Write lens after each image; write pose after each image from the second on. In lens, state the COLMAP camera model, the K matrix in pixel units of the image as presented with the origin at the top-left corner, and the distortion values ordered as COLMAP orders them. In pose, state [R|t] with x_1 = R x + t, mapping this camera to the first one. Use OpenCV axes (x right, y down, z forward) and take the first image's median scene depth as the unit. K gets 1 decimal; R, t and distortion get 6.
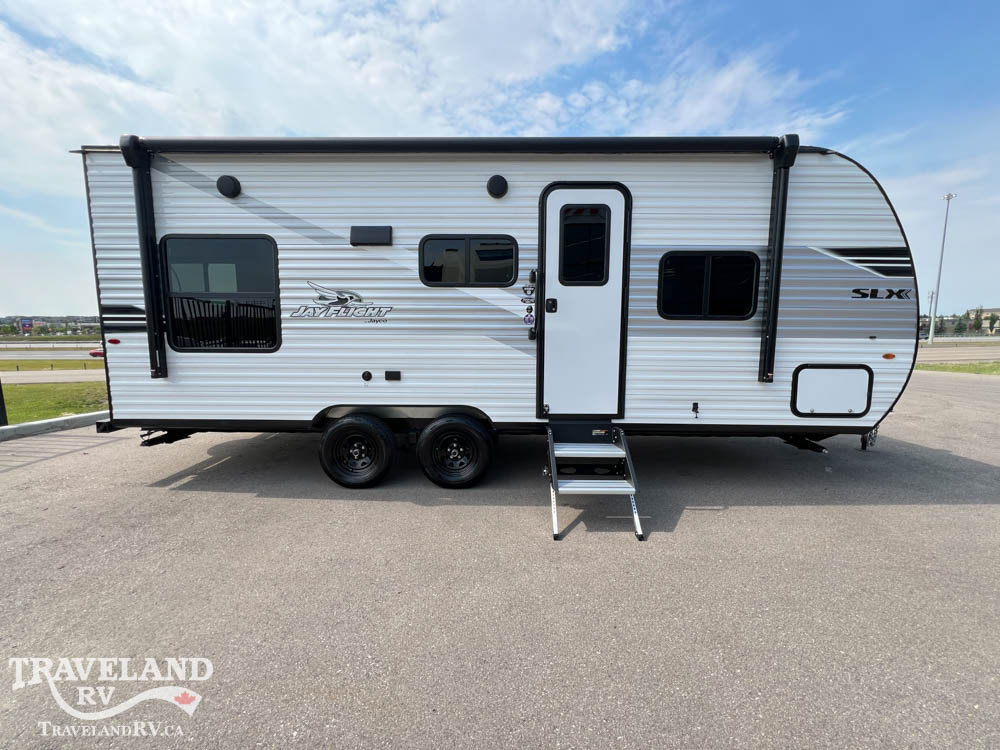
lens RADIAL K [[398.5, 0, 498.3], [0, 398.5, 373.7], [0, 0, 1]] dist [-0.000057, 0.000109]
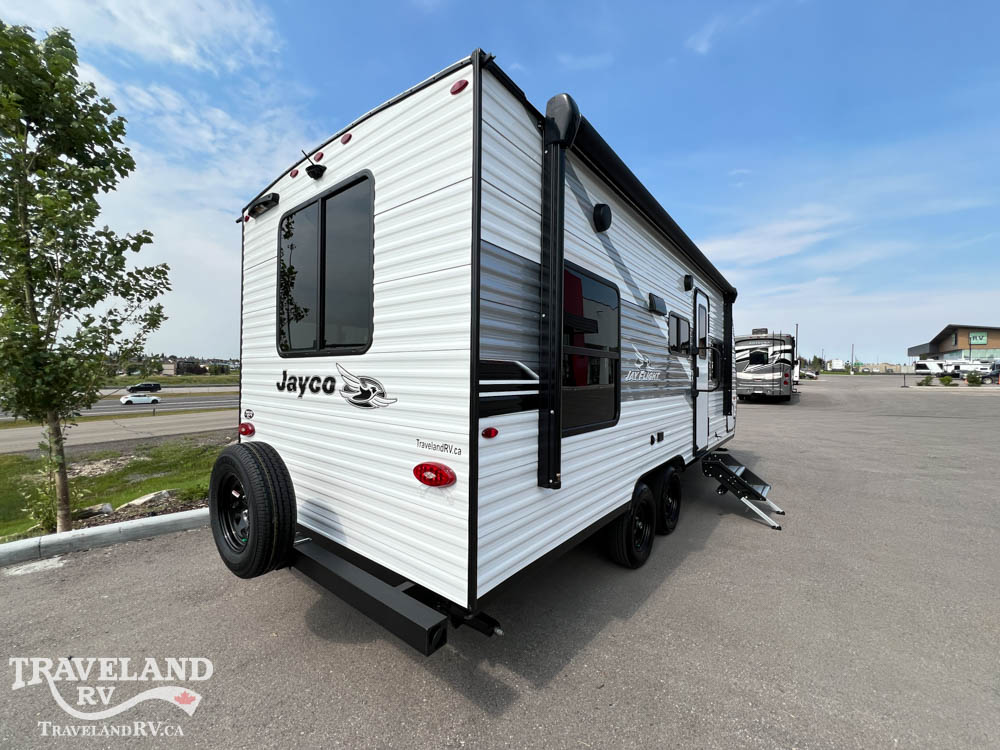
lens RADIAL K [[398.5, 0, 498.3], [0, 398.5, 373.7], [0, 0, 1]] dist [-0.000057, 0.000109]
pose [[0.613394, 0.008258, 0.789734, -1.366479], [0.085366, 0.993394, -0.076693, -0.116317], [-0.785150, 0.114459, 0.608636, 0.685549]]
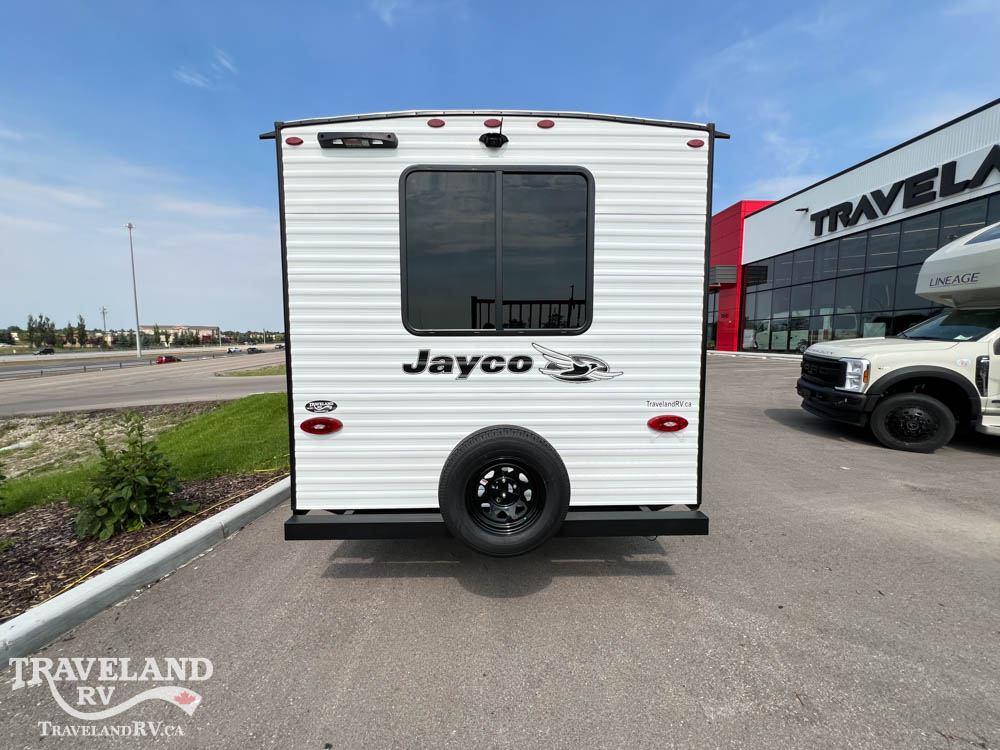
lens RADIAL K [[398.5, 0, 498.3], [0, 398.5, 373.7], [0, 0, 1]] dist [-0.000057, 0.000109]
pose [[-0.036042, -0.081097, 0.996054, -1.712691], [0.123039, 0.988759, 0.084955, -0.222673], [-0.991747, 0.125615, -0.025658, 1.395959]]
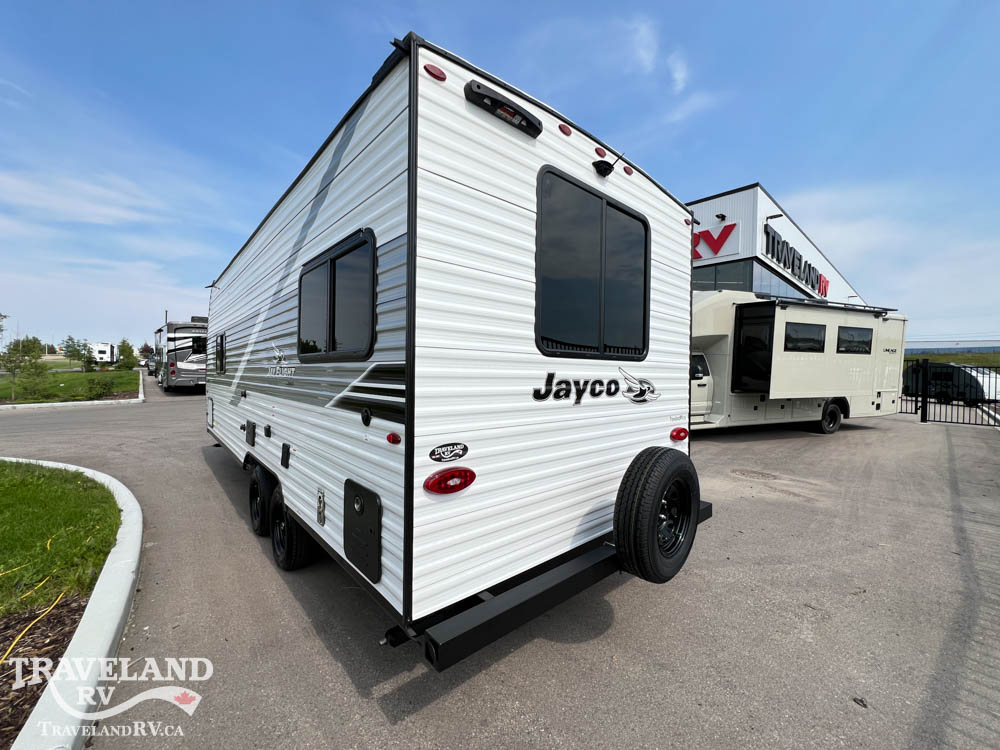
lens RADIAL K [[398.5, 0, 498.3], [0, 398.5, 373.7], [0, 0, 1]] dist [-0.000057, 0.000109]
pose [[-0.671593, -0.014013, 0.740788, -1.401068], [0.073863, 0.993574, 0.085759, -0.277828], [-0.737229, 0.112312, -0.666243, 1.973390]]
